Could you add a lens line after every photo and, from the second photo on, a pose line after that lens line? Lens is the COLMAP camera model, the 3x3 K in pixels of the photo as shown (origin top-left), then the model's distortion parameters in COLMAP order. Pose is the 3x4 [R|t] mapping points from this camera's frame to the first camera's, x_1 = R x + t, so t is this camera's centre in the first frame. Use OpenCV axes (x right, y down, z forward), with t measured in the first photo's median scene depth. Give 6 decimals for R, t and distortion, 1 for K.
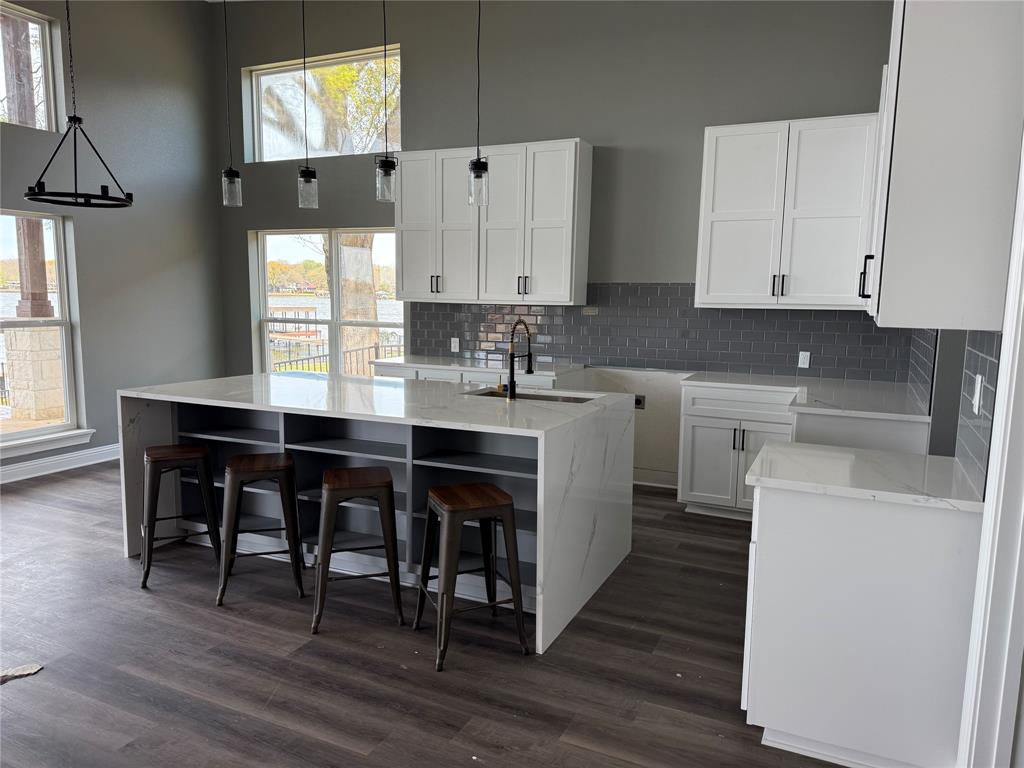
lens RADIAL K [[727.6, 0, 510.4], [0, 727.6, 391.1], [0, 0, 1]] dist [0.053681, -0.051606]
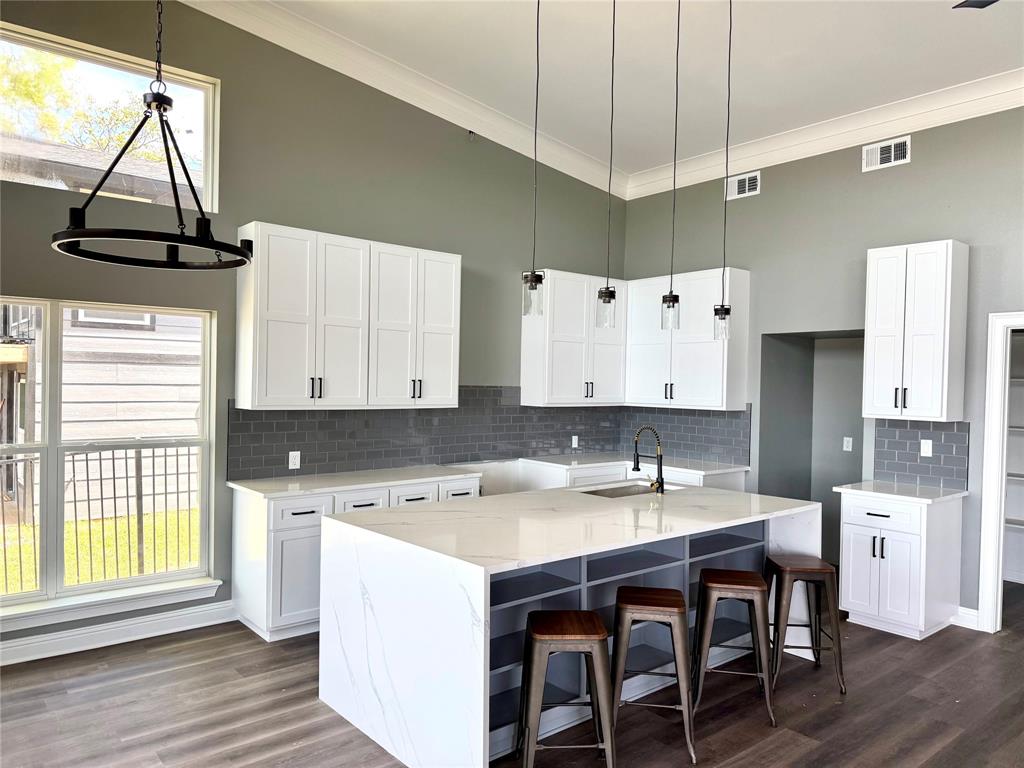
lens RADIAL K [[727.6, 0, 510.4], [0, 727.6, 391.1], [0, 0, 1]] dist [0.053681, -0.051606]
pose [[0.410427, -0.018719, 0.911701, -0.890206], [0.111140, 0.993363, -0.029637, -0.109849], [-0.905096, 0.113490, 0.409783, 0.535568]]
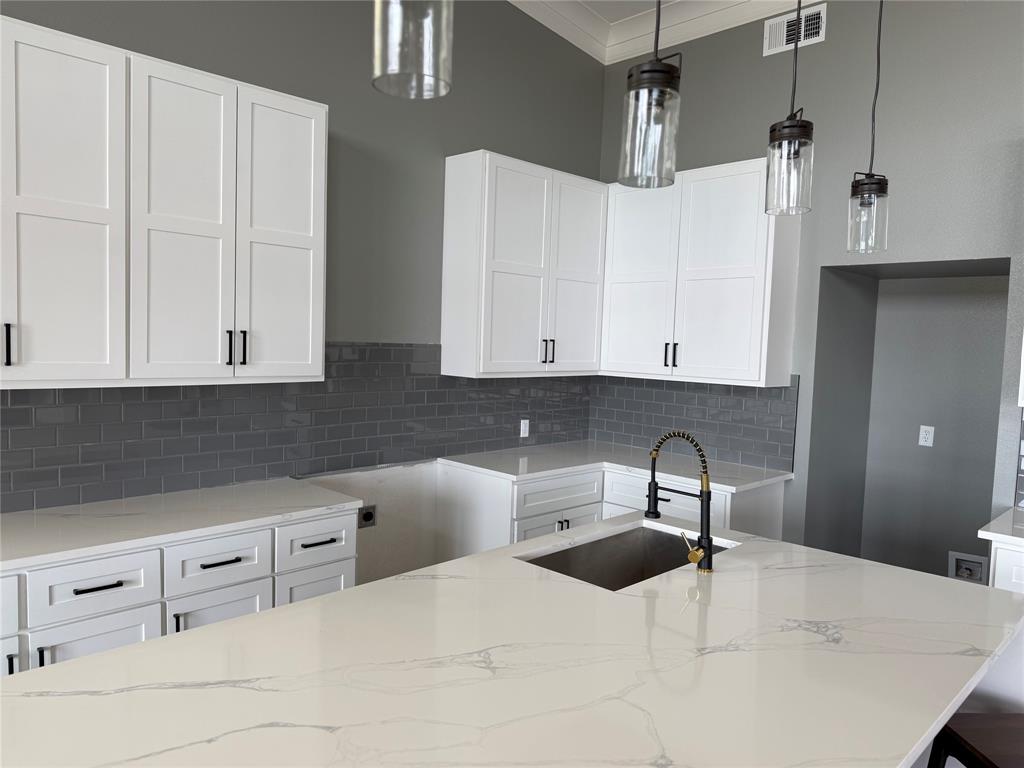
lens RADIAL K [[727.6, 0, 510.4], [0, 727.6, 391.1], [0, 0, 1]] dist [0.053681, -0.051606]
pose [[0.335605, -0.073579, 0.939125, -0.454380], [0.100093, 0.994086, 0.042115, -0.128688], [-0.936670, 0.079866, 0.340985, 0.698701]]
